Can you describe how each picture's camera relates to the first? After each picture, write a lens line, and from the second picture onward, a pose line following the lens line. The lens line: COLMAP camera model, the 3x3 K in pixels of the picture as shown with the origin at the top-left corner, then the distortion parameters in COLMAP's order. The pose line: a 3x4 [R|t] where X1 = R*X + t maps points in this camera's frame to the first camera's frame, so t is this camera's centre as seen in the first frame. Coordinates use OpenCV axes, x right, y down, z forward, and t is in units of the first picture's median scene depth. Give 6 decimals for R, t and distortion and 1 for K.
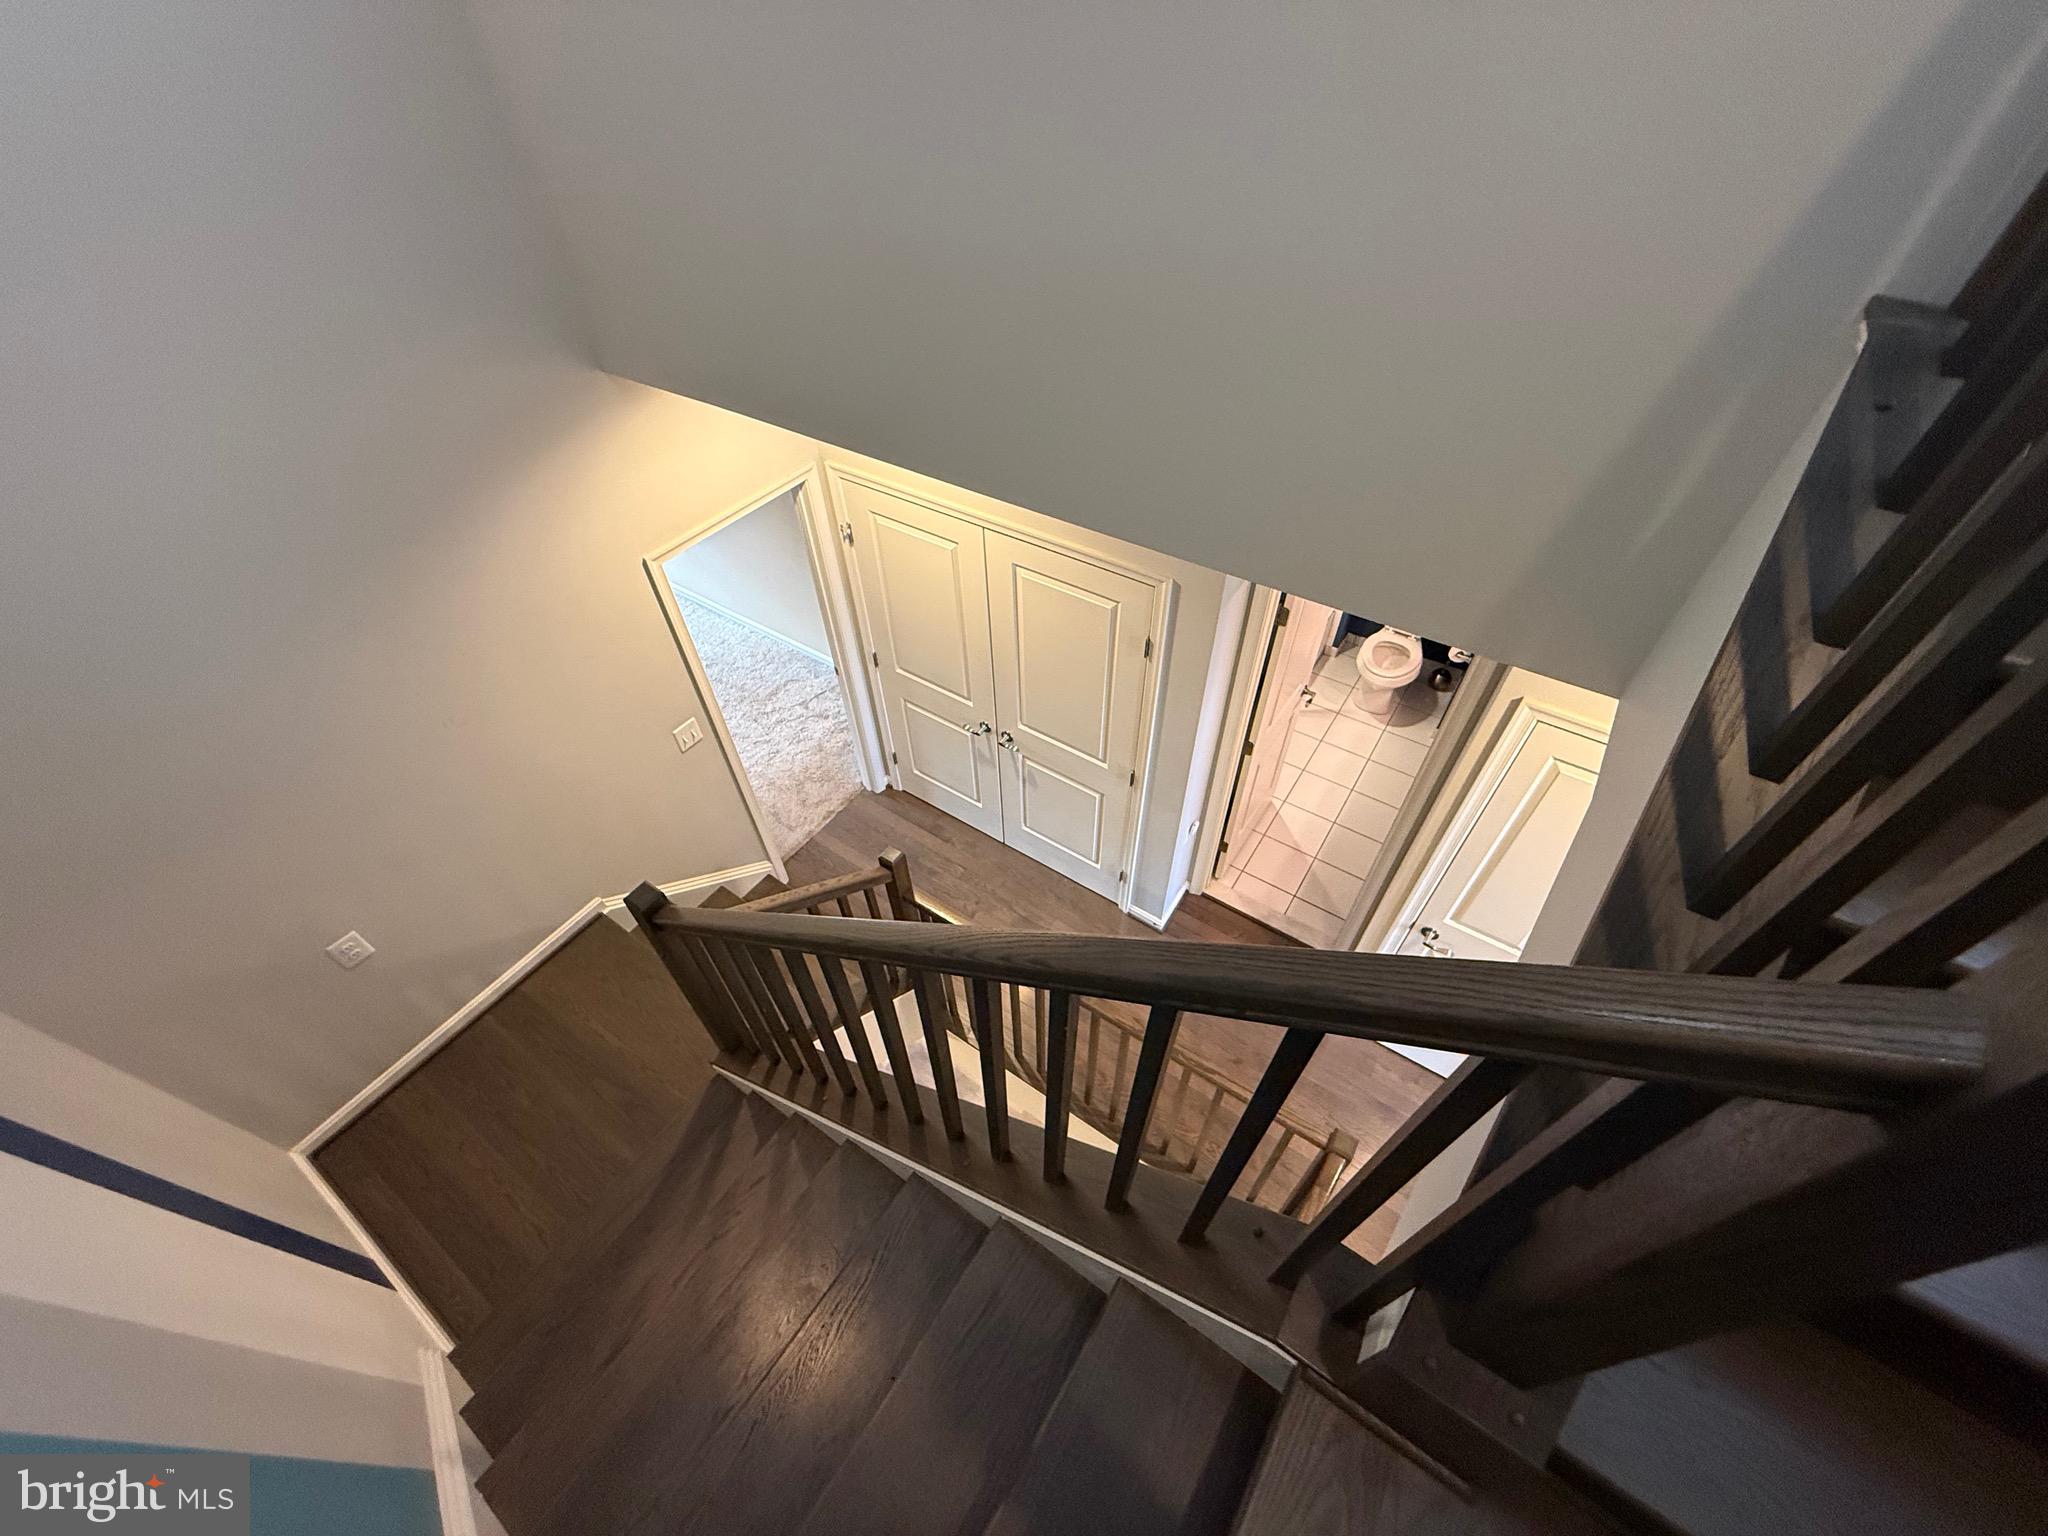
lens RADIAL K [[816.6, 0, 1022.8], [0, 816.6, 770.4], [0, 0, 1]] dist [-0.001485, -0.000224]
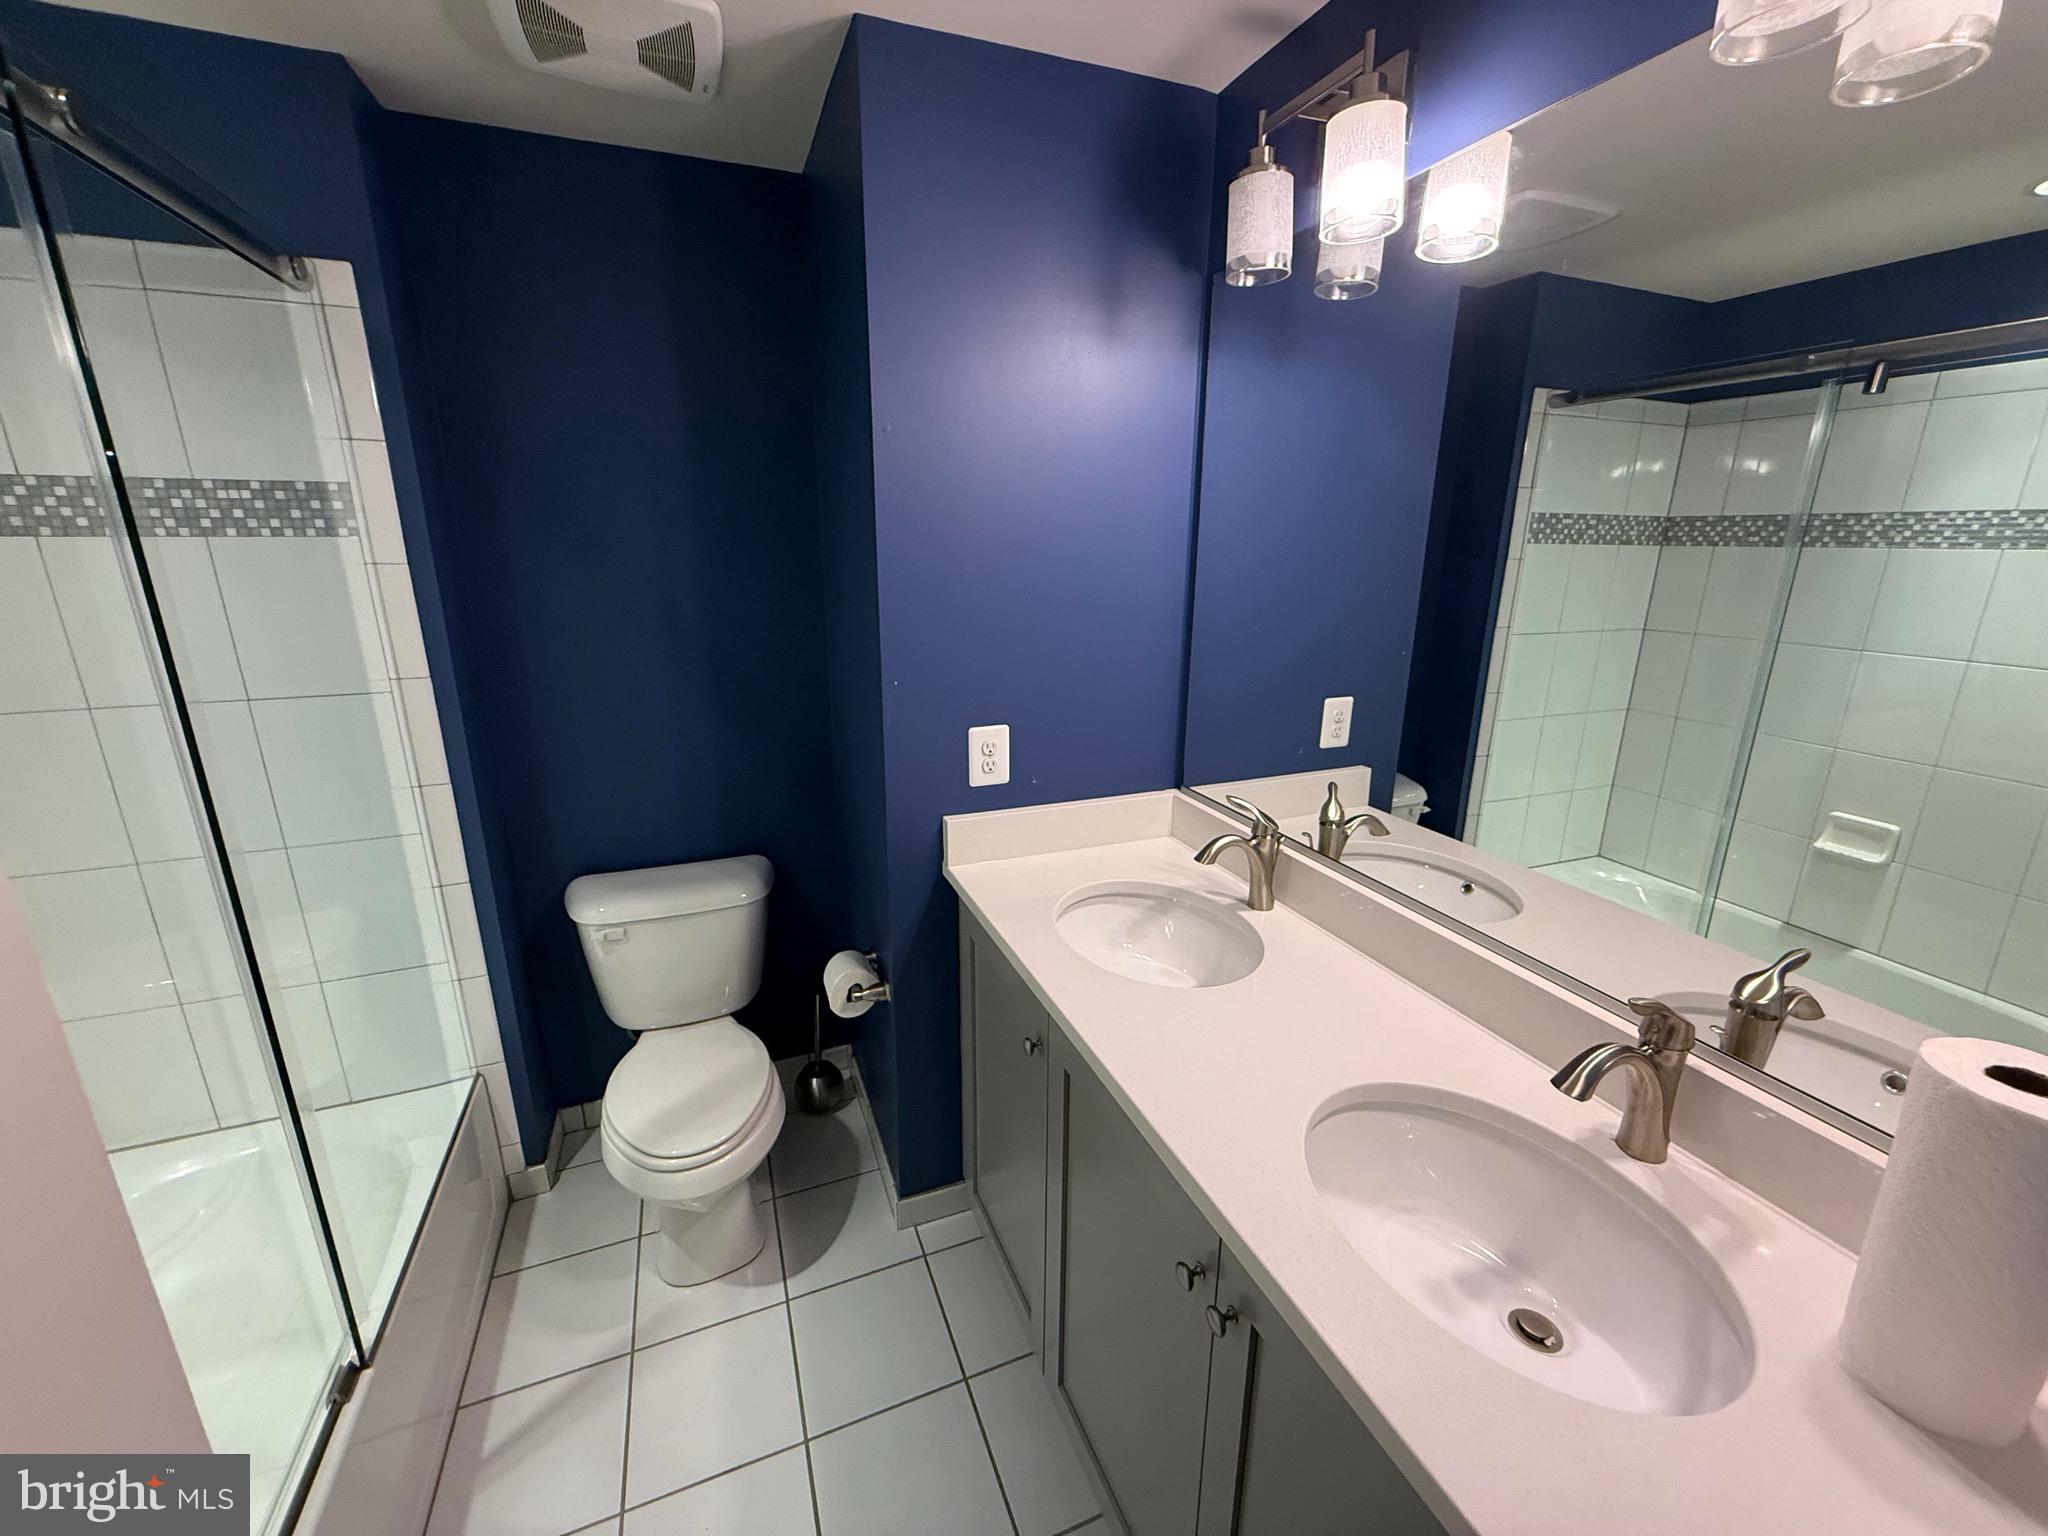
lens RADIAL K [[816.6, 0, 1026.1], [0, 816.6, 767.9], [0, 0, 1]] dist [-0.001485, -0.000224]
pose [[0.556571, -0.206080, 0.804835, 0.265438], [0.599881, 0.769901, -0.217704, -0.083099], [-0.574779, 0.603973, 0.552128, 0.608429]]
